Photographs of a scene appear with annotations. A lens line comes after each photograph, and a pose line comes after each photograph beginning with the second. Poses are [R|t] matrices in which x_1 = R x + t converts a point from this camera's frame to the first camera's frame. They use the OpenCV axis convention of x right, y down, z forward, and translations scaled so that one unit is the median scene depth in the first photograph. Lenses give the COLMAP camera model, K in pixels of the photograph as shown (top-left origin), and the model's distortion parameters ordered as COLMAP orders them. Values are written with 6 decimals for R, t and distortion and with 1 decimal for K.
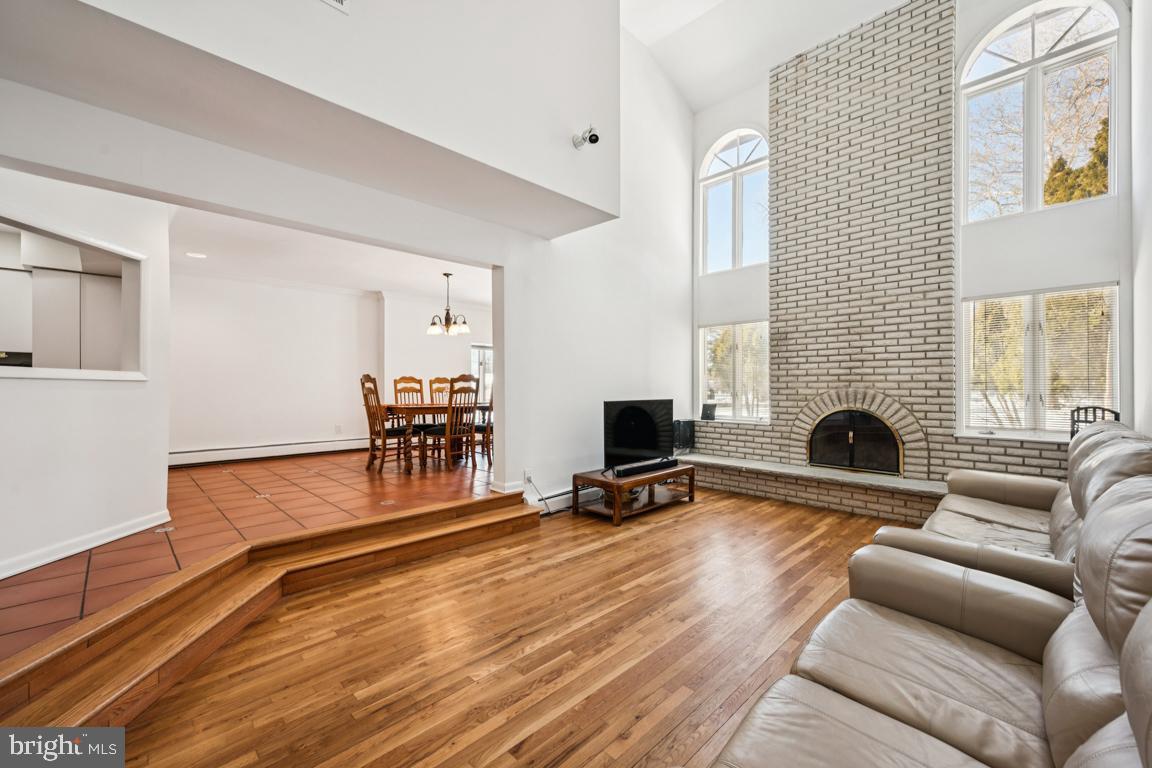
lens RADIAL K [[465.0, 0, 576.0], [0, 465.0, 384.0], [0, 0, 1]] dist [0.000116, -0.000080]
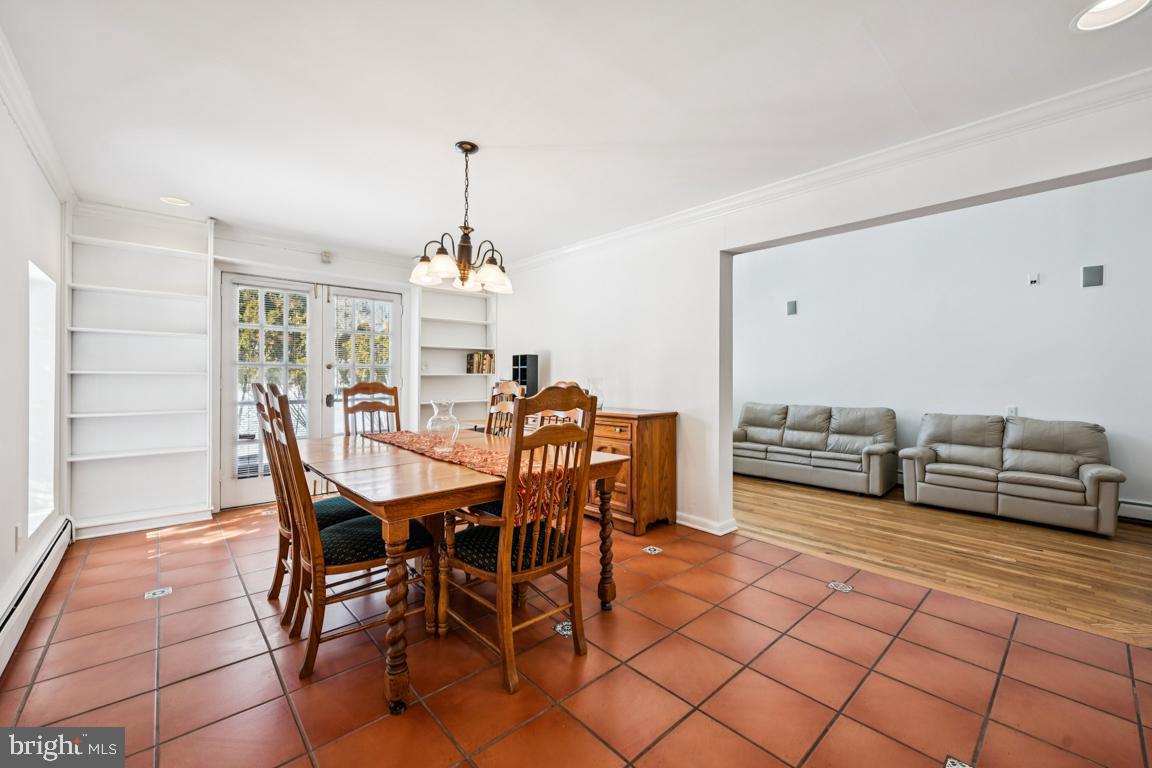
lens RADIAL K [[465.0, 0, 576.0], [0, 465.0, 384.0], [0, 0, 1]] dist [0.000116, -0.000080]
pose [[0.044334, -0.012067, 0.998944, -0.863141], [-0.007197, 0.999897, 0.012398, -0.028942], [-0.998991, -0.007739, 0.044243, 1.084088]]
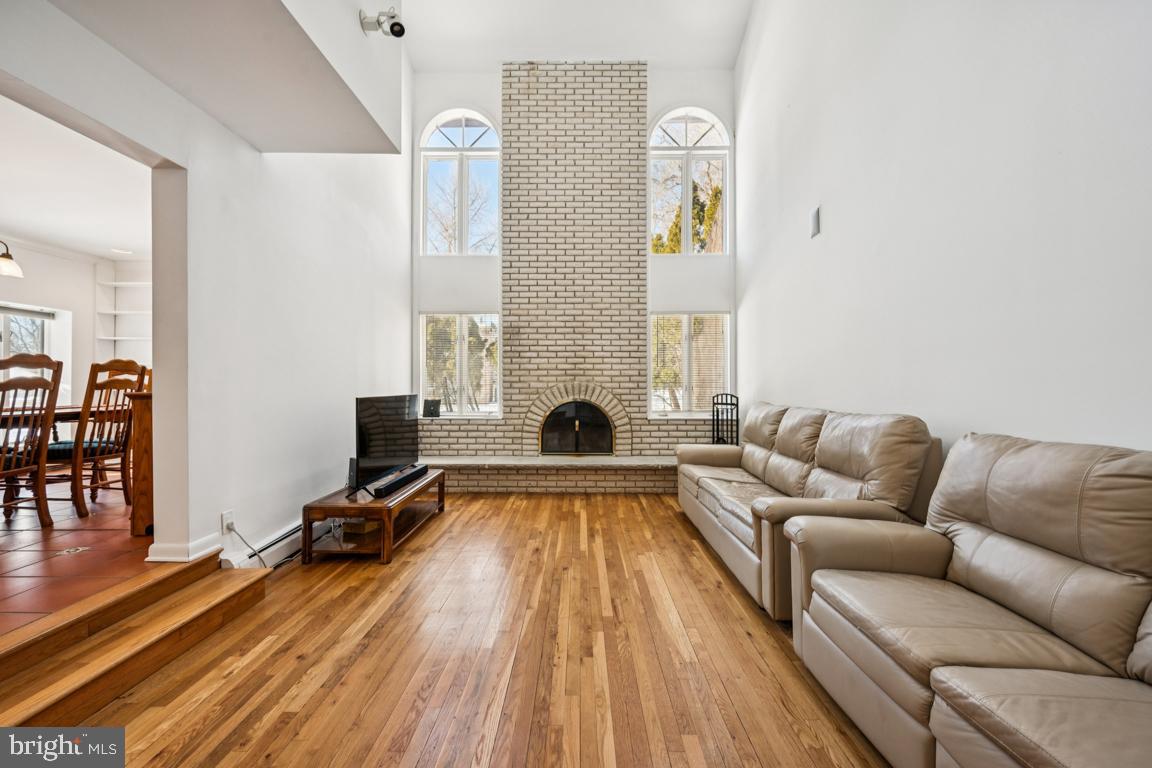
lens RADIAL K [[459.5, 0, 579.0], [0, 459.5, 379.5], [0, 0, 1]] dist [-0.001038, -0.000122]
pose [[0.703664, 0.006153, 0.710506, -0.190499], [-0.004783, 0.999981, -0.003923, 0.008366], [-0.710517, -0.000638, 0.703680, 0.220549]]
